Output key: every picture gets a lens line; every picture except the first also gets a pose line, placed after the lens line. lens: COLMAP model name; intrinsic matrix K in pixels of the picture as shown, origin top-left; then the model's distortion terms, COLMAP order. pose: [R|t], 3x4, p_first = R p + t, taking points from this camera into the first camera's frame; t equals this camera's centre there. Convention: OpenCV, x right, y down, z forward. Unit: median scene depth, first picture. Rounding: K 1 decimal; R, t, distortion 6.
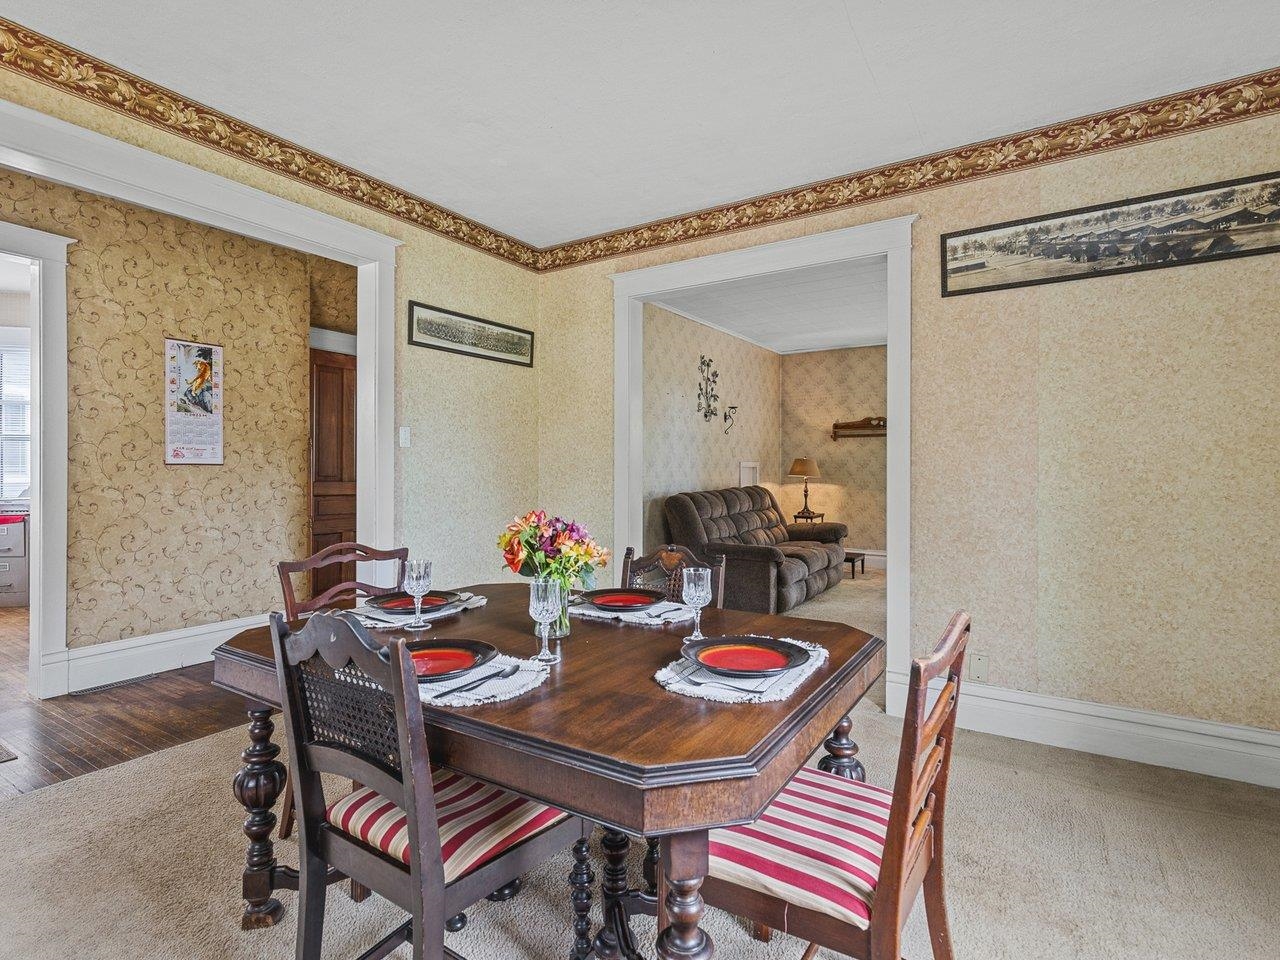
lens RADIAL K [[637.3, 0, 639.8], [0, 637.3, 466.0], [0, 0, 1]] dist [0.001343, -0.000033]
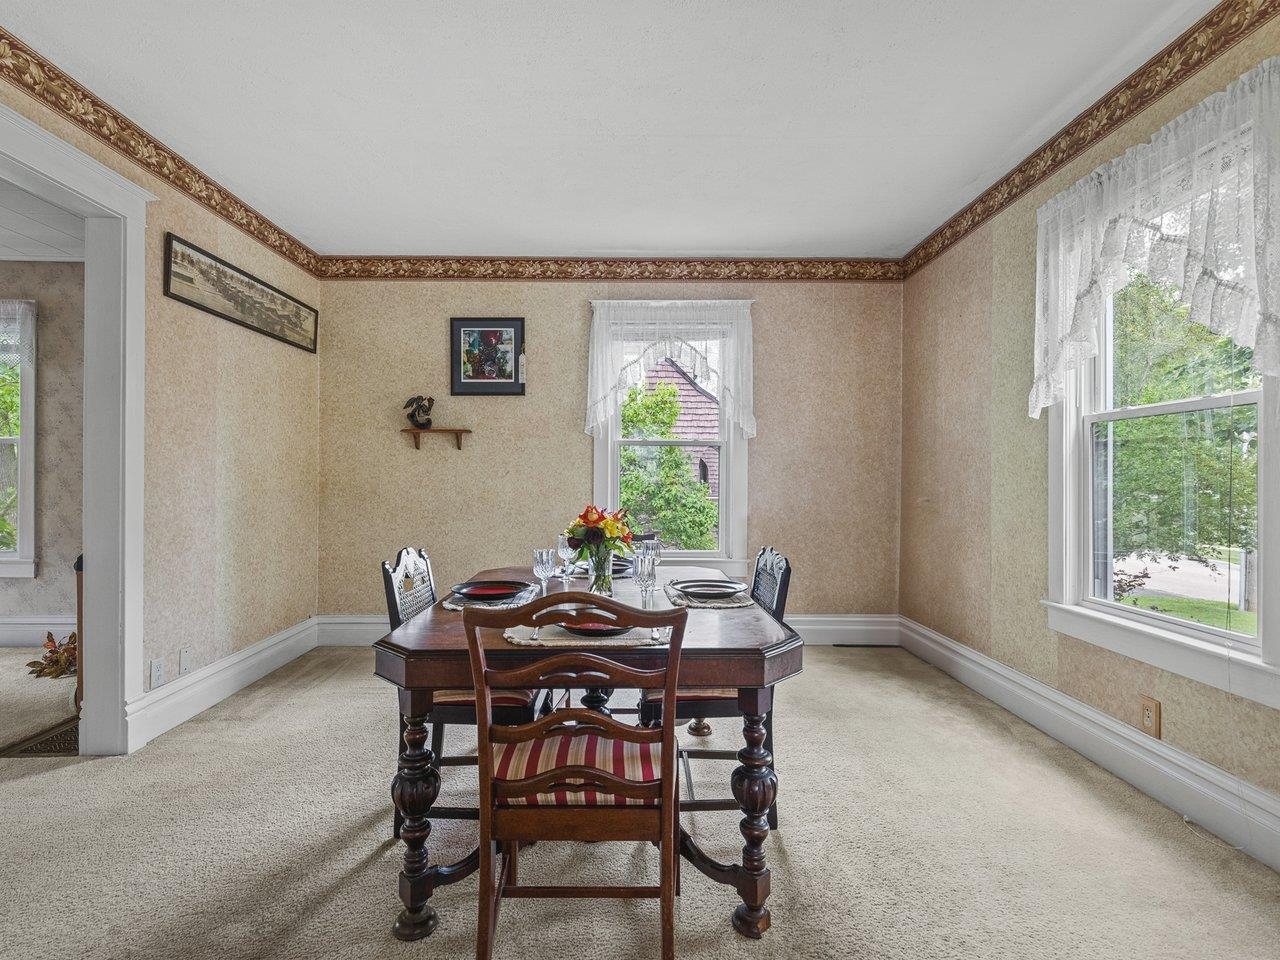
lens RADIAL K [[644.9, 0, 632.4], [0, 644.9, 480.4], [0, 0, 1]] dist [0.007097, -0.000763]
pose [[-0.551888, -0.005267, 0.833902, -0.717475], [-0.008802, 0.999961, 0.000491, 0.011234], [-0.833872, -0.007069, -0.551913, 0.911166]]
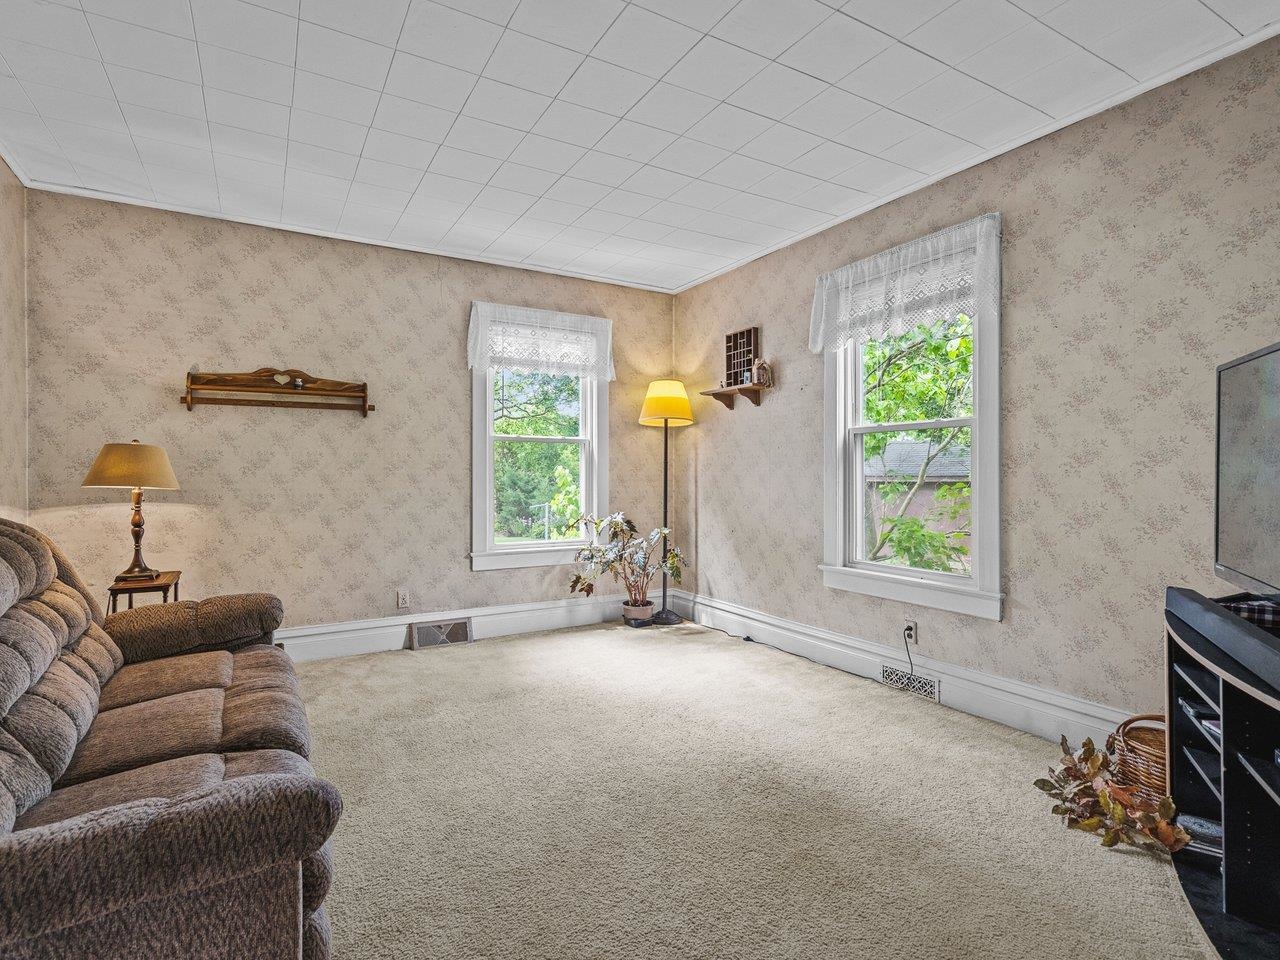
lens RADIAL K [[644.9, 0, 632.4], [0, 644.9, 480.4], [0, 0, 1]] dist [0.007097, -0.000763]
pose [[0.455261, -0.009341, 0.890309, 0.081252], [0.000239, 0.999946, 0.010369, 0.017493], [-0.890358, -0.004508, 0.455239, 1.264424]]
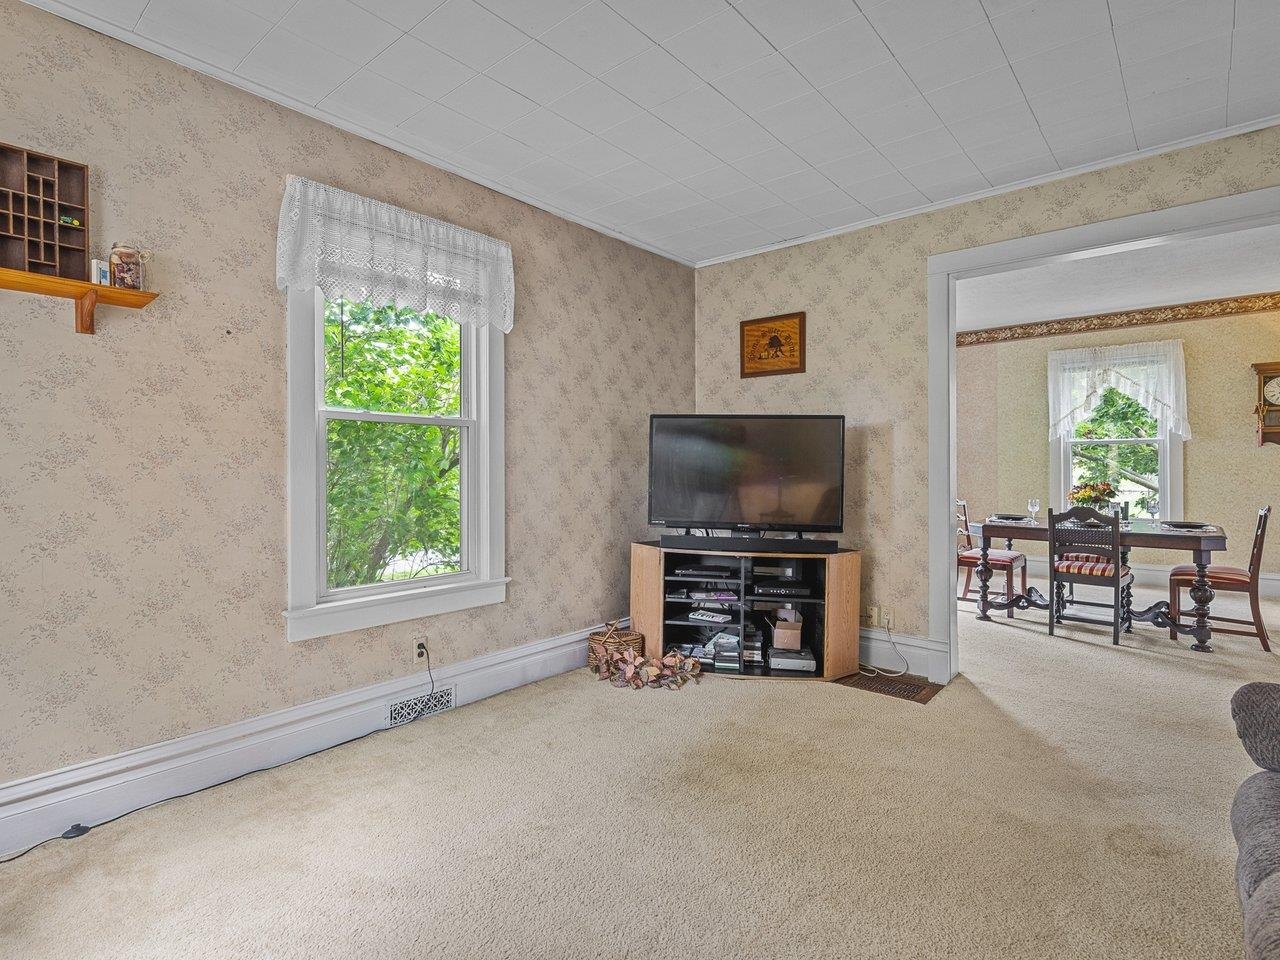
lens RADIAL K [[644.9, 0, 632.4], [0, 644.9, 480.4], [0, 0, 1]] dist [0.007097, -0.000763]
pose [[-0.988591, 0.004374, 0.150560, 0.796607], [0.006022, 0.999927, 0.010494, 0.020235], [-0.150503, 0.011281, -0.988545, 2.252365]]
